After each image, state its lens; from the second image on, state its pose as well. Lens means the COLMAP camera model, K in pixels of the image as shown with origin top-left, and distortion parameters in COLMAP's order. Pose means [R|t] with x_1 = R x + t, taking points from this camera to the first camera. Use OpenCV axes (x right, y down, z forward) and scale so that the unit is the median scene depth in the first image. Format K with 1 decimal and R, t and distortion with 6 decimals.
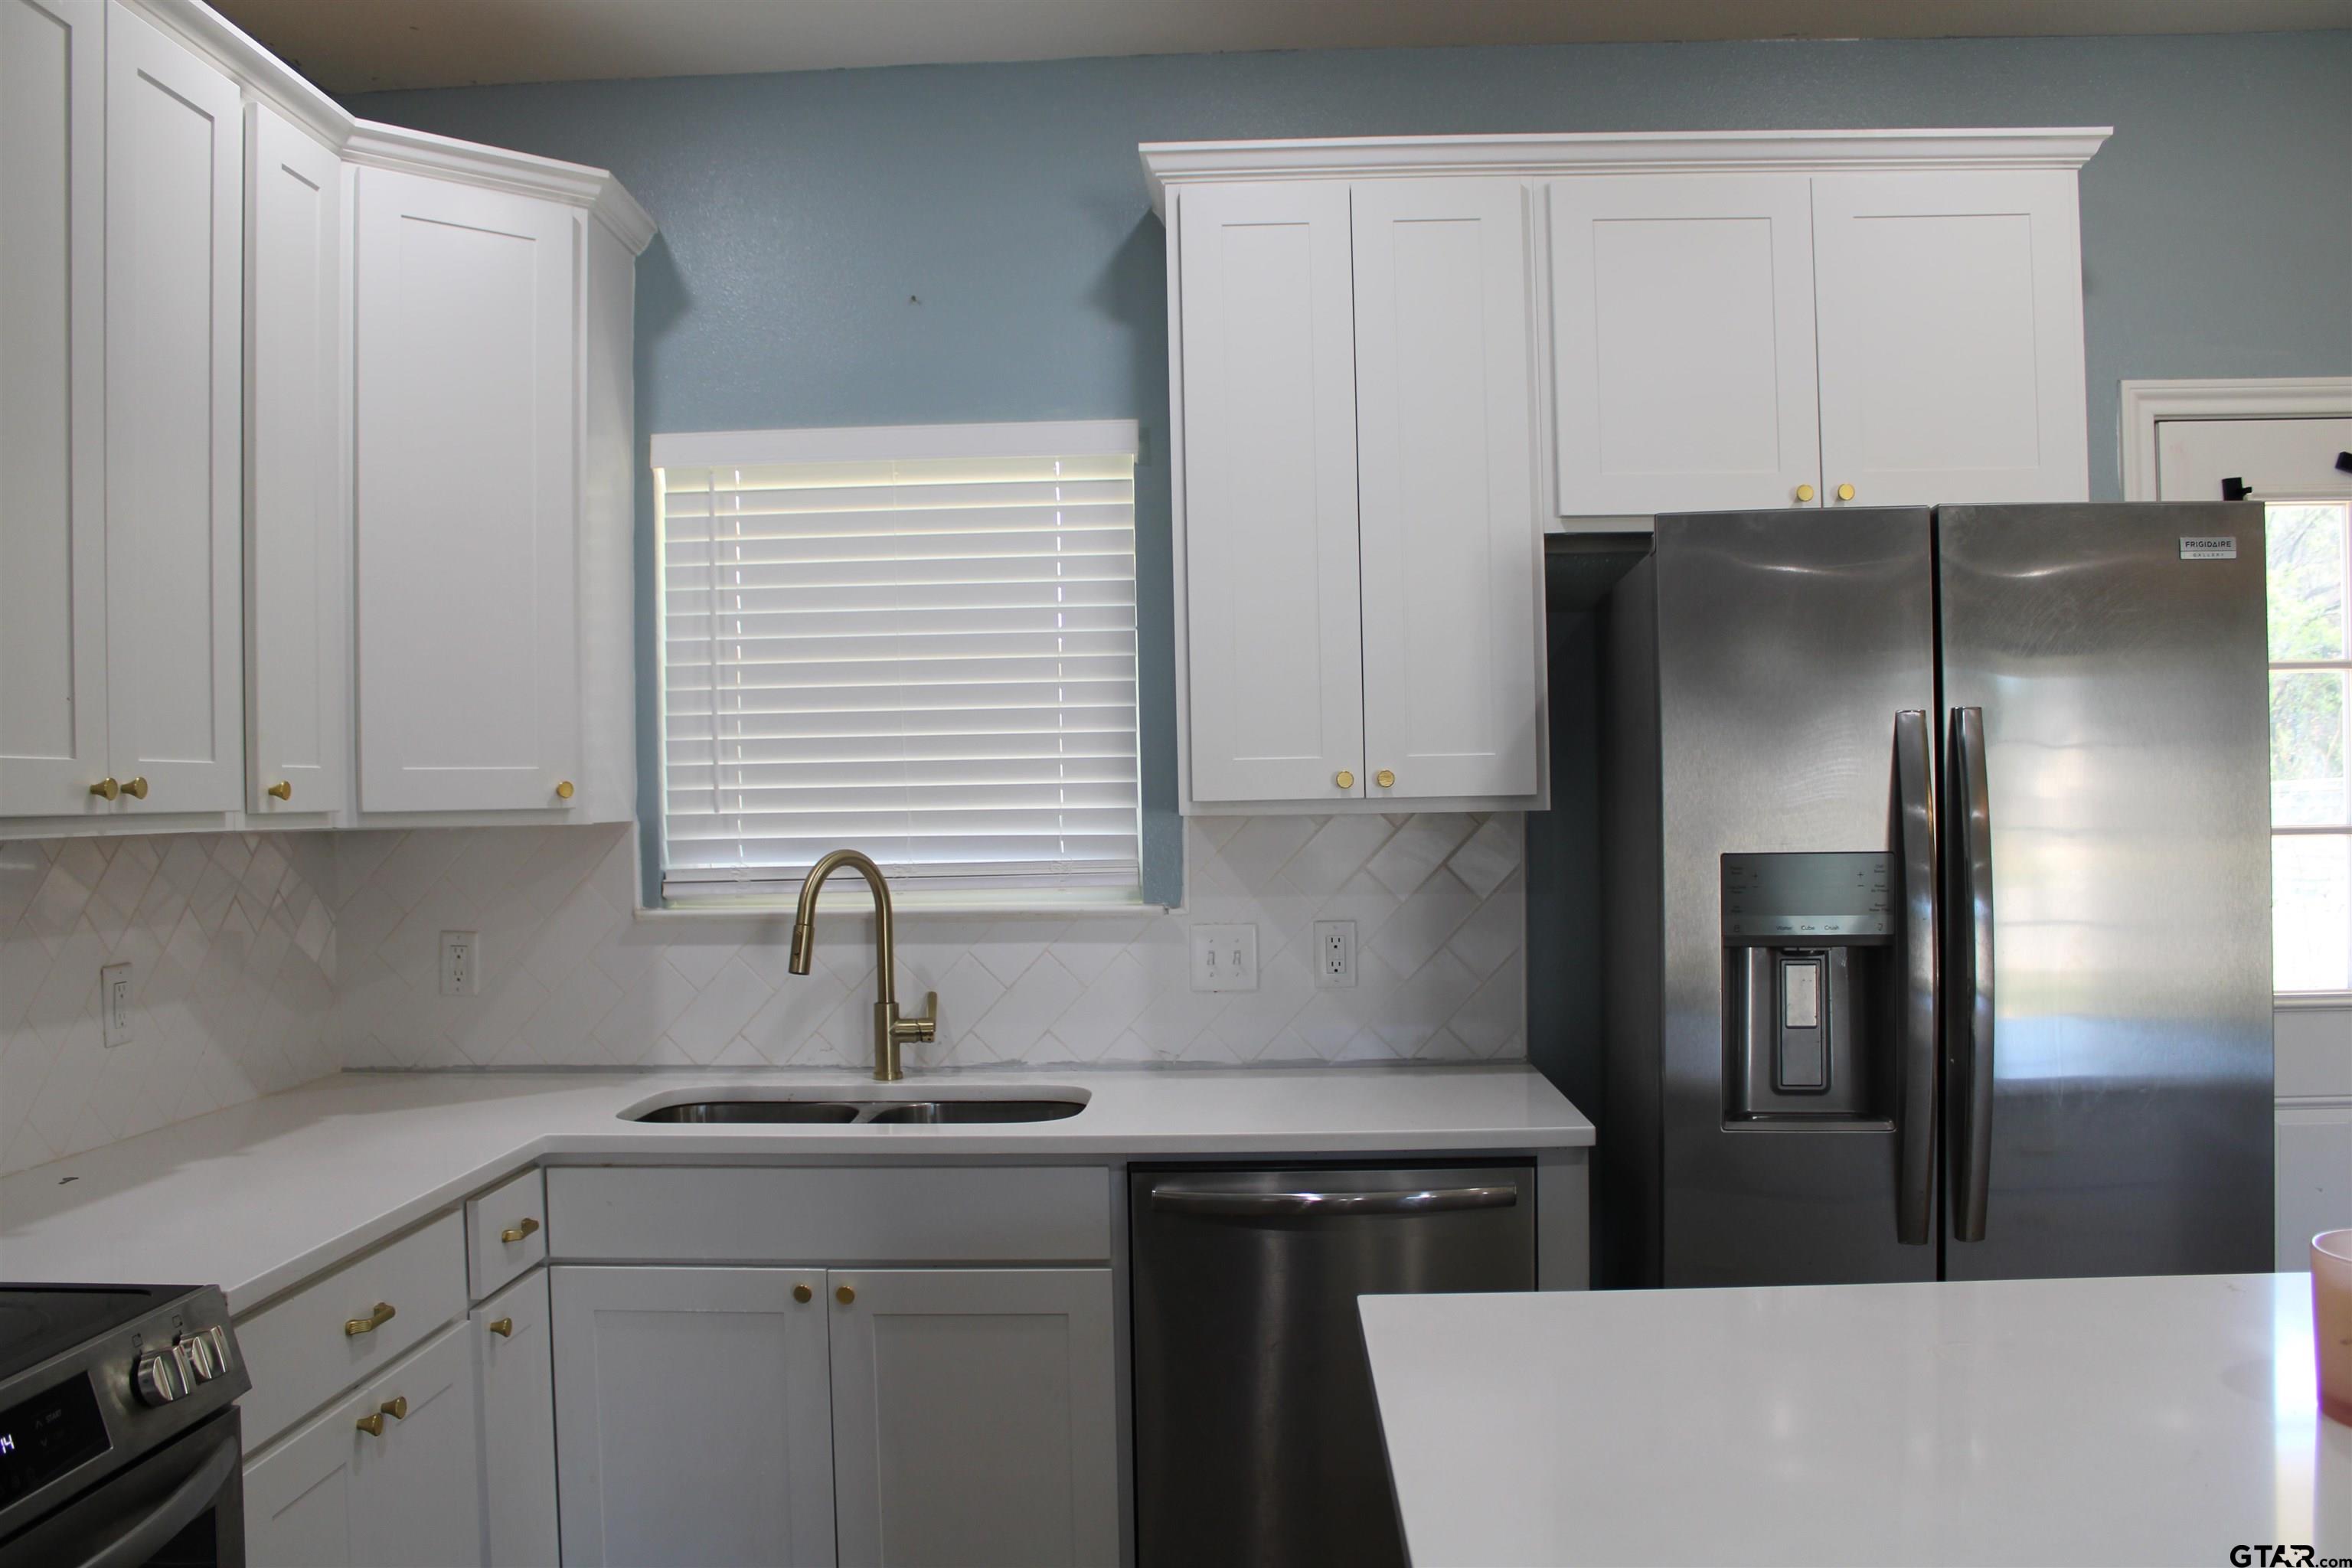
lens RADIAL K [[1943.5, 0, 1171.1], [0, 1943.5, 822.7], [0, 0, 1]] dist [-0.160462, 0.121254]
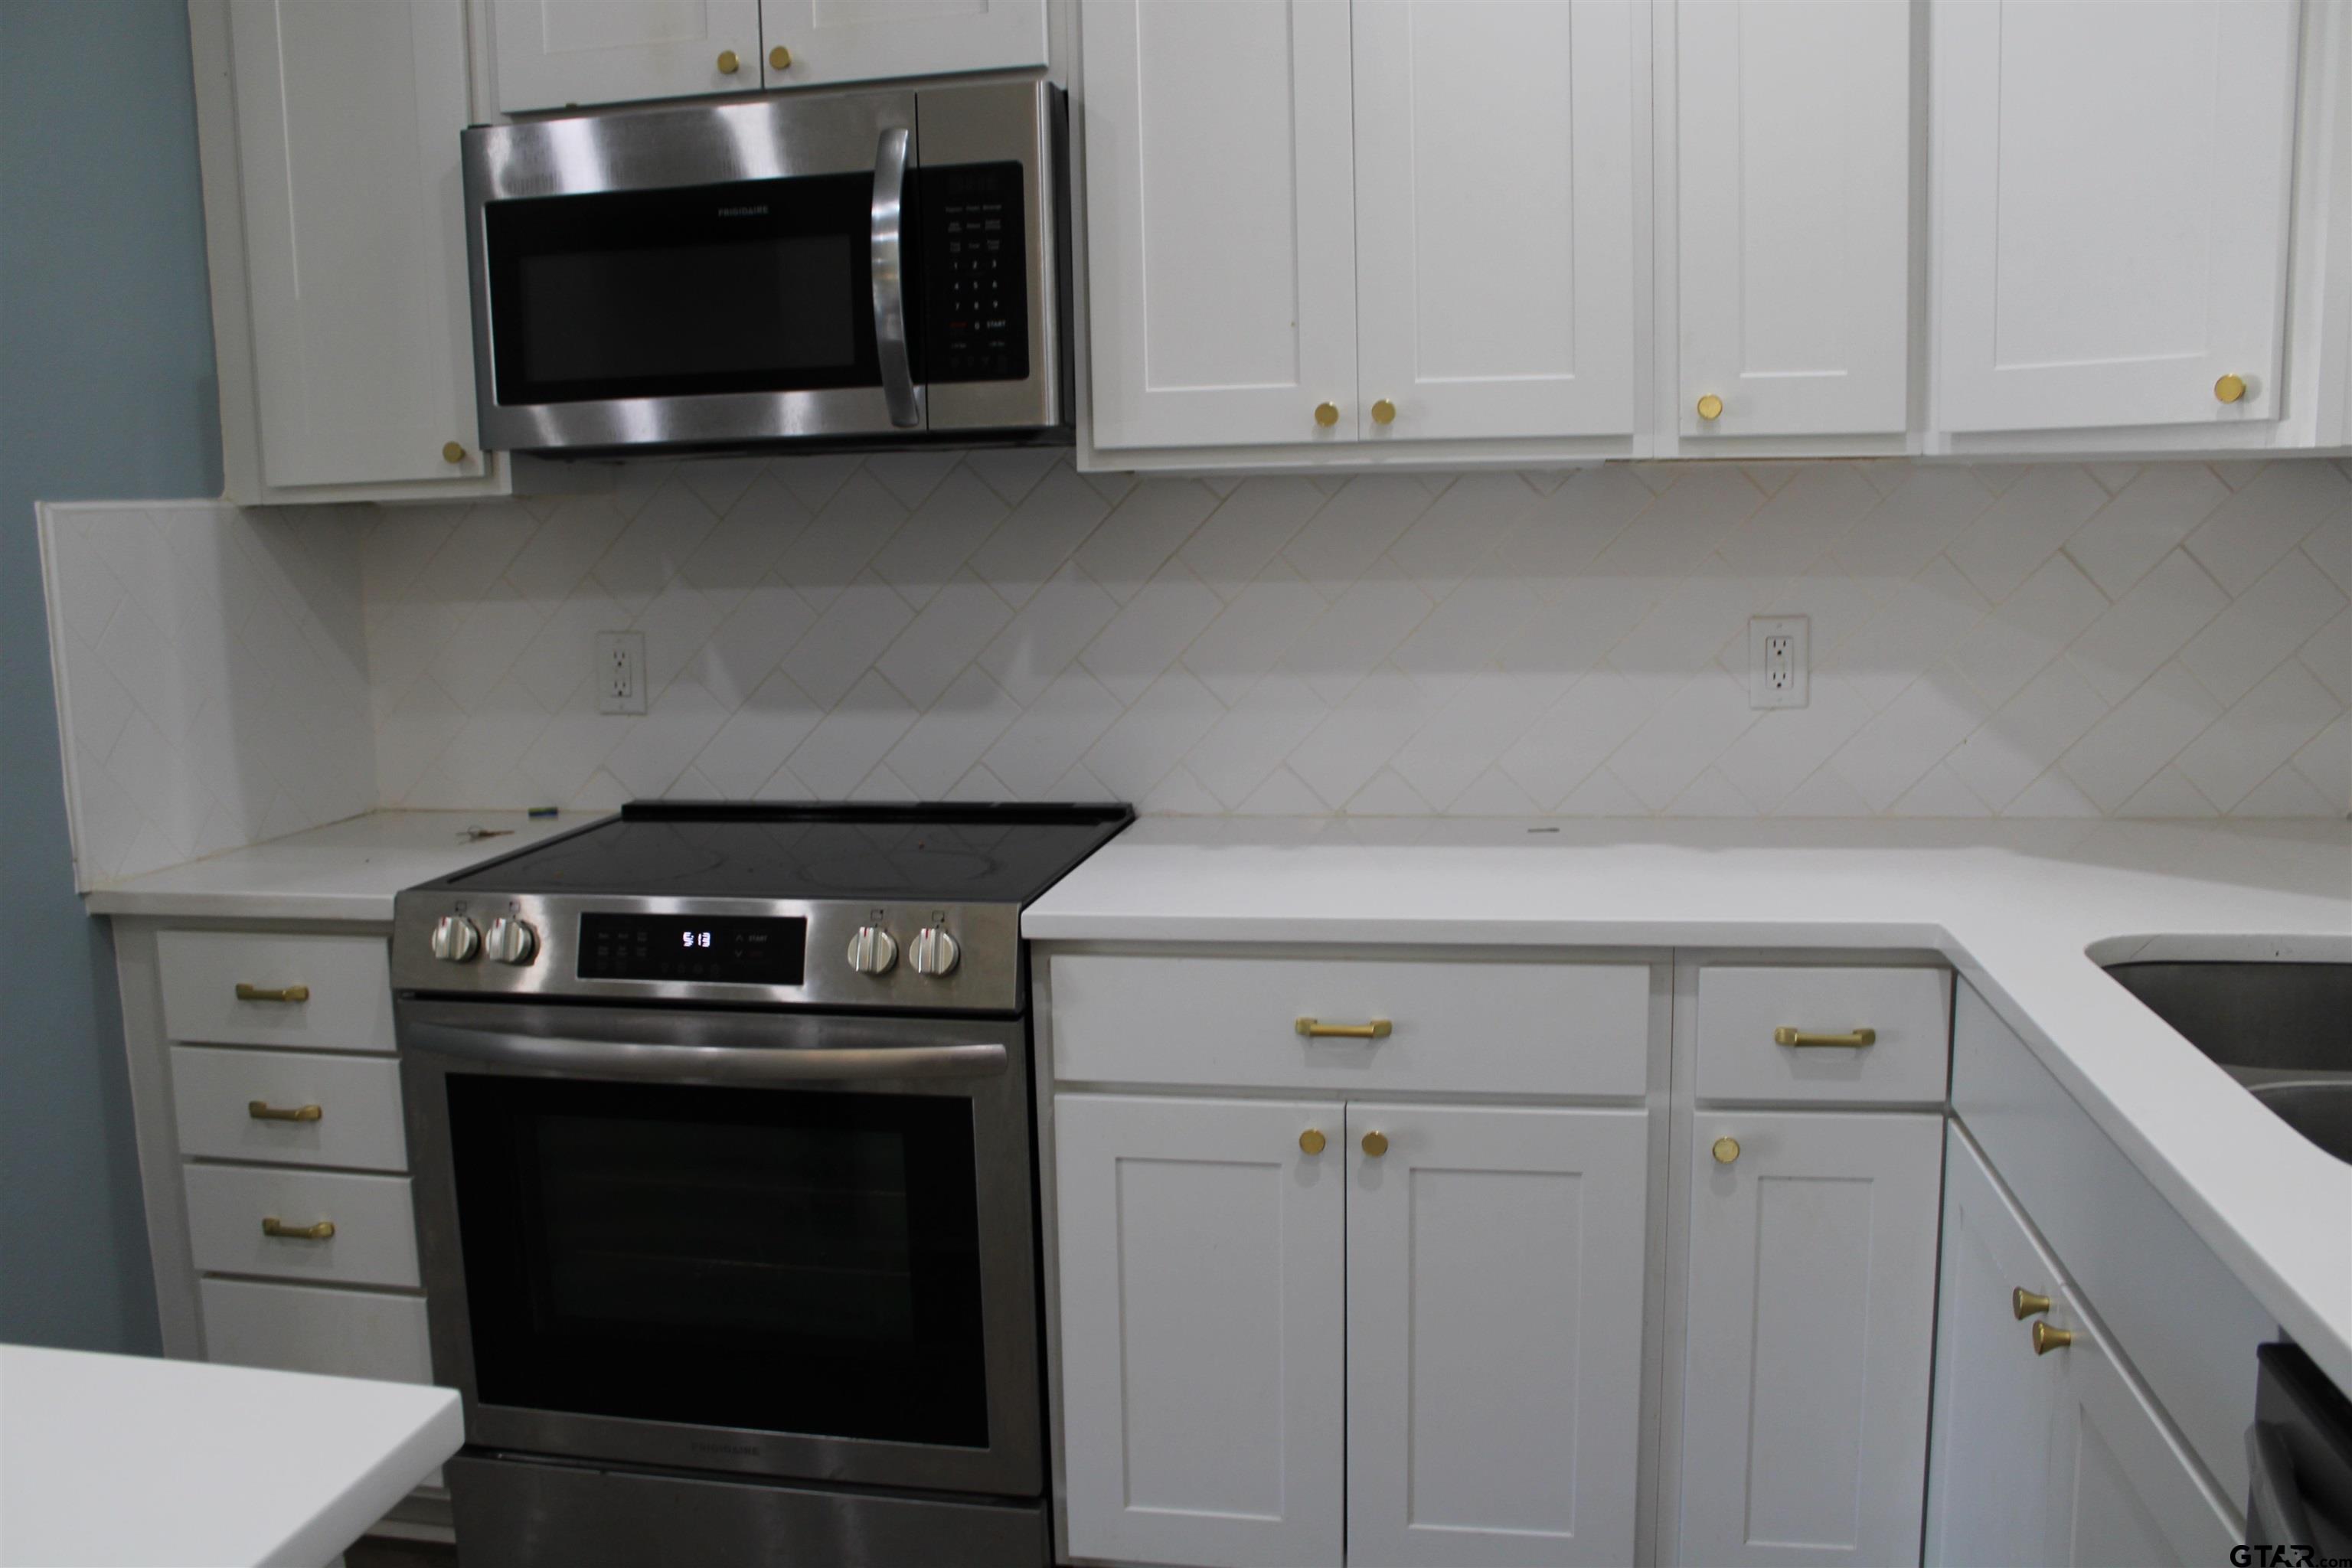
lens RADIAL K [[1943.5, 0, 1171.1], [0, 1943.5, 822.7], [0, 0, 1]] dist [-0.160462, 0.121254]
pose [[-0.149389, 0.177093, -0.972790, 0.388163], [0.015810, 0.984132, 0.176729, 0.010119], [0.988652, 0.011021, -0.149818, 0.928968]]
